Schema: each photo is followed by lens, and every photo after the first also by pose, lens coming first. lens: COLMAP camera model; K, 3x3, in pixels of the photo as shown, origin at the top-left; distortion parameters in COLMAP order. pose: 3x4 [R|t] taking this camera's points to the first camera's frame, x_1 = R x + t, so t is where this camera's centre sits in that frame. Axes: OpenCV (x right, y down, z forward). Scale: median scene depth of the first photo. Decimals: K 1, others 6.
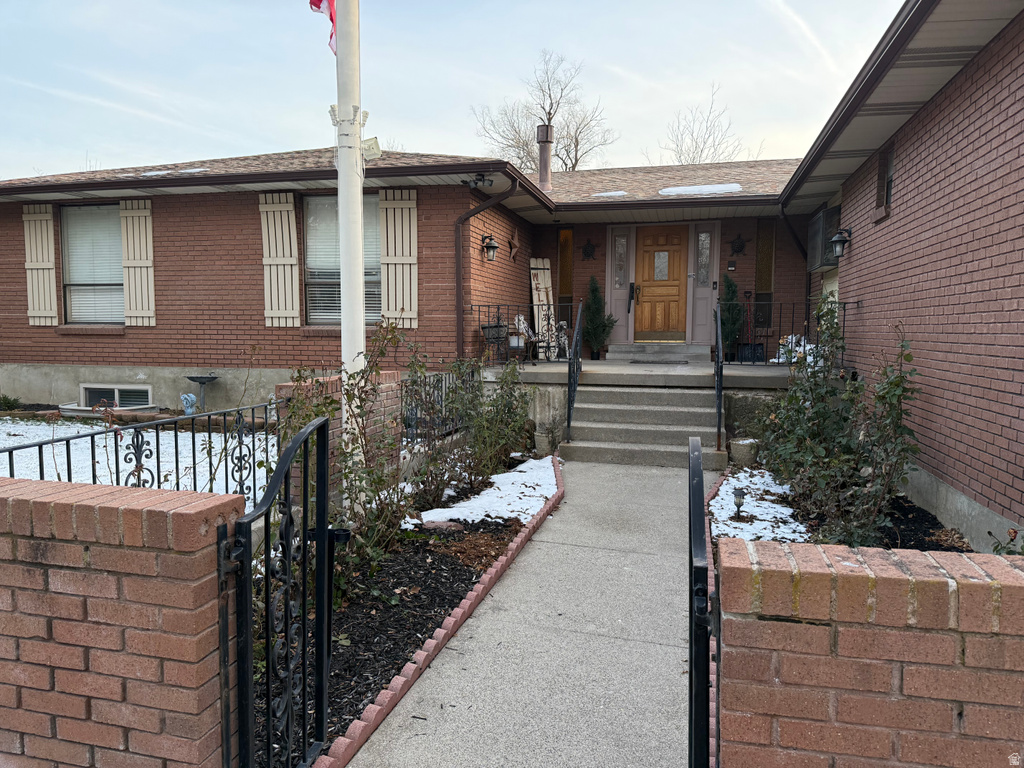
lens RADIAL K [[705.6, 0, 513.6], [0, 705.6, 388.6], [0, 0, 1]] dist [0.037410, -0.013416]
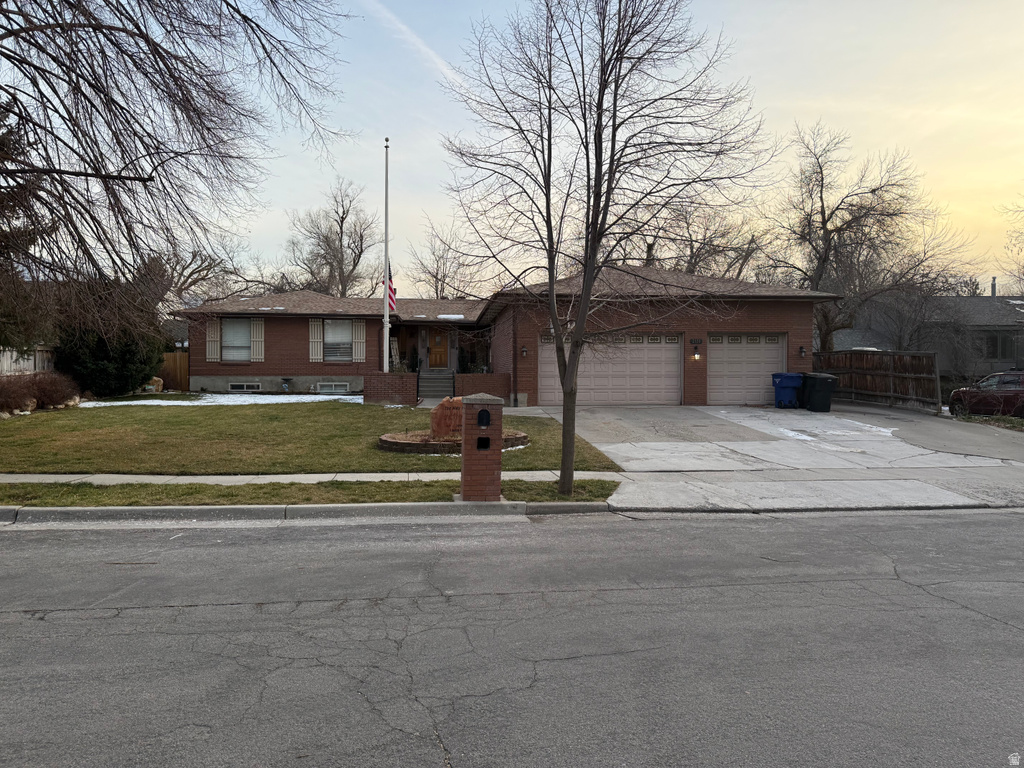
lens RADIAL K [[705.6, 0, 522.5], [0, 705.6, 382.8], [0, 0, 1]] dist [0.037410, -0.013416]
pose [[0.935356, -0.007333, 0.353632, -0.517751], [0.032565, 0.997324, -0.065453, 0.203854], [-0.352205, 0.072738, 0.933092, -1.892709]]
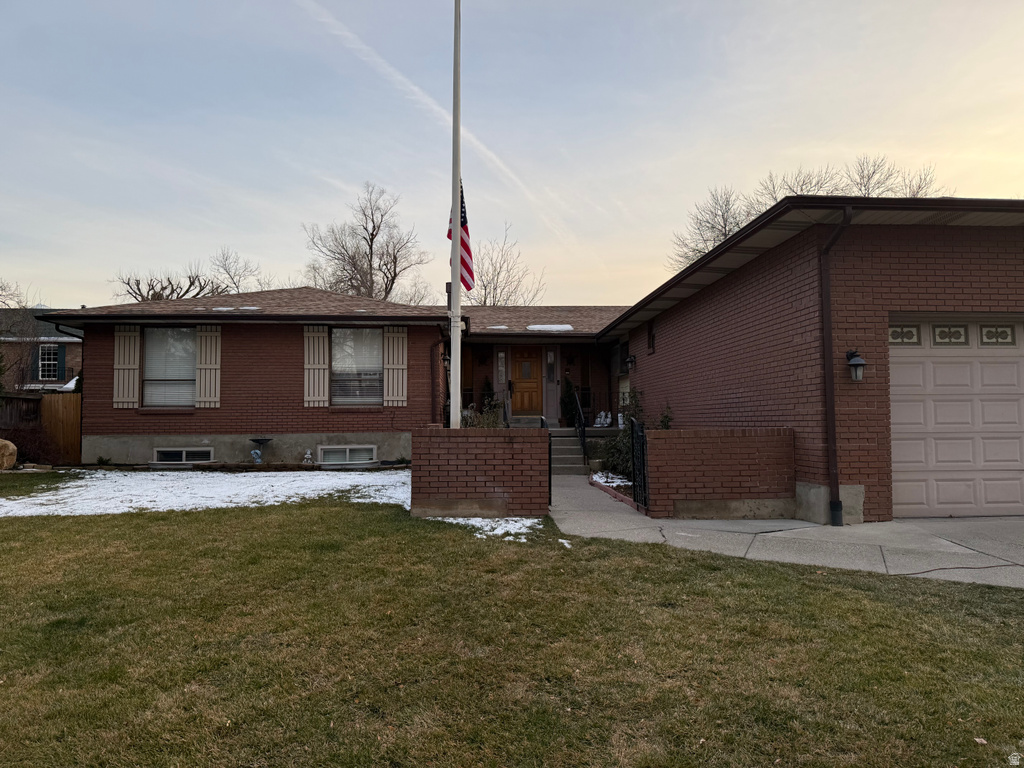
lens RADIAL K [[705.6, 0, 512.2], [0, 705.6, 386.6], [0, 0, 1]] dist [0.037410, -0.013416]
pose [[0.953681, 0.004415, 0.300787, -0.350634], [0.036419, 0.990843, -0.130015, 0.083007], [-0.298607, 0.134948, 0.944787, -0.587373]]
